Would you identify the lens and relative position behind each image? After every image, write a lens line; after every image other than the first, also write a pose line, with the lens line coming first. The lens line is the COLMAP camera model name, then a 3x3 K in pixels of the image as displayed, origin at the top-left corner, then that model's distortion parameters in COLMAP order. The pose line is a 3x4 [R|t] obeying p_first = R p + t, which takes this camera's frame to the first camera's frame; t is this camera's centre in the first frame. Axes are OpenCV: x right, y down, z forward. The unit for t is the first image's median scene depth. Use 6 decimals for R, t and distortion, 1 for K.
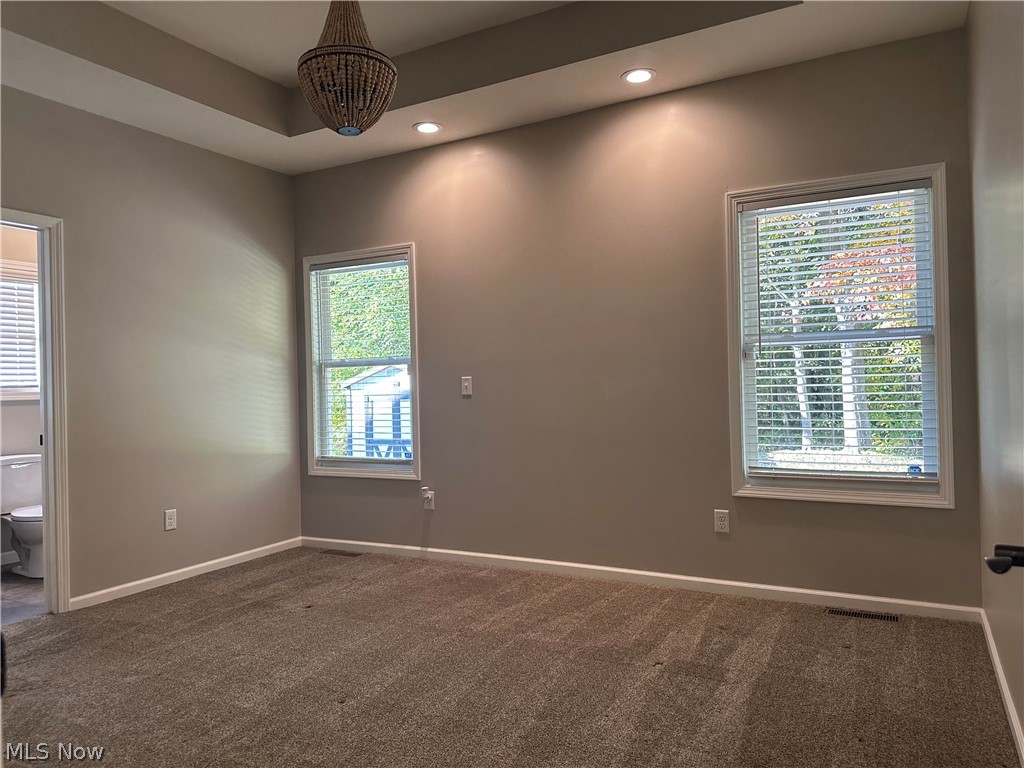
lens RADIAL K [[714.8, 0, 512.6], [0, 714.8, 377.0], [0, 0, 1]] dist [0.066637, -0.086503]
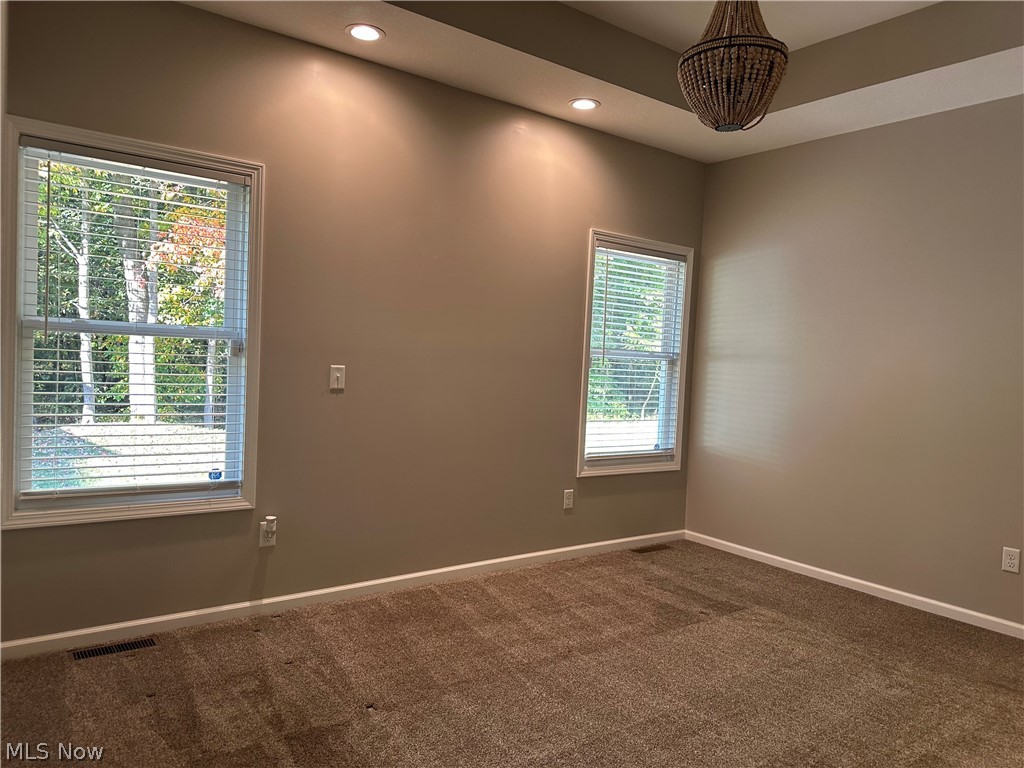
lens RADIAL K [[714.8, 0, 511.3], [0, 714.8, 386.4], [0, 0, 1]] dist [0.066637, -0.086503]
pose [[0.415270, 0.005871, 0.909679, -0.685368], [-0.069425, 0.997267, 0.025257, -0.010301], [-0.907045, -0.073643, 0.414542, 0.494133]]
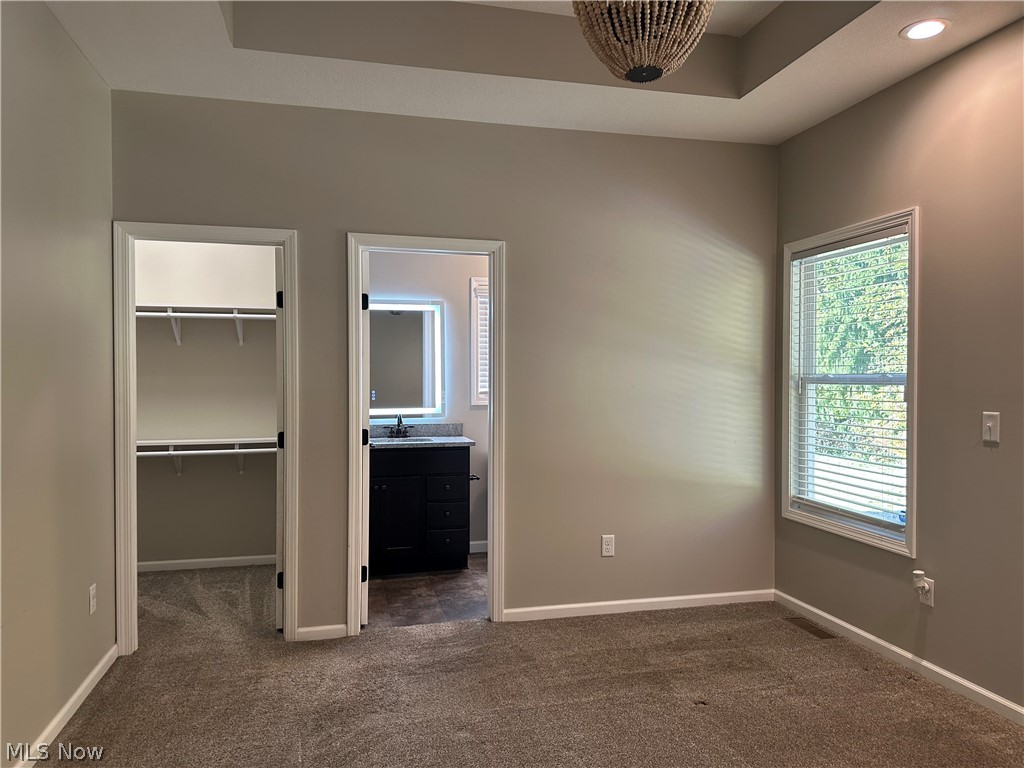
lens RADIAL K [[714.8, 0, 515.3], [0, 714.8, 385.3], [0, 0, 1]] dist [0.066637, -0.086503]
pose [[0.671448, 0.034394, -0.740253, 0.120616], [-0.007529, 0.999187, 0.039595, -0.044602], [0.741014, -0.021013, 0.671161, 0.267063]]
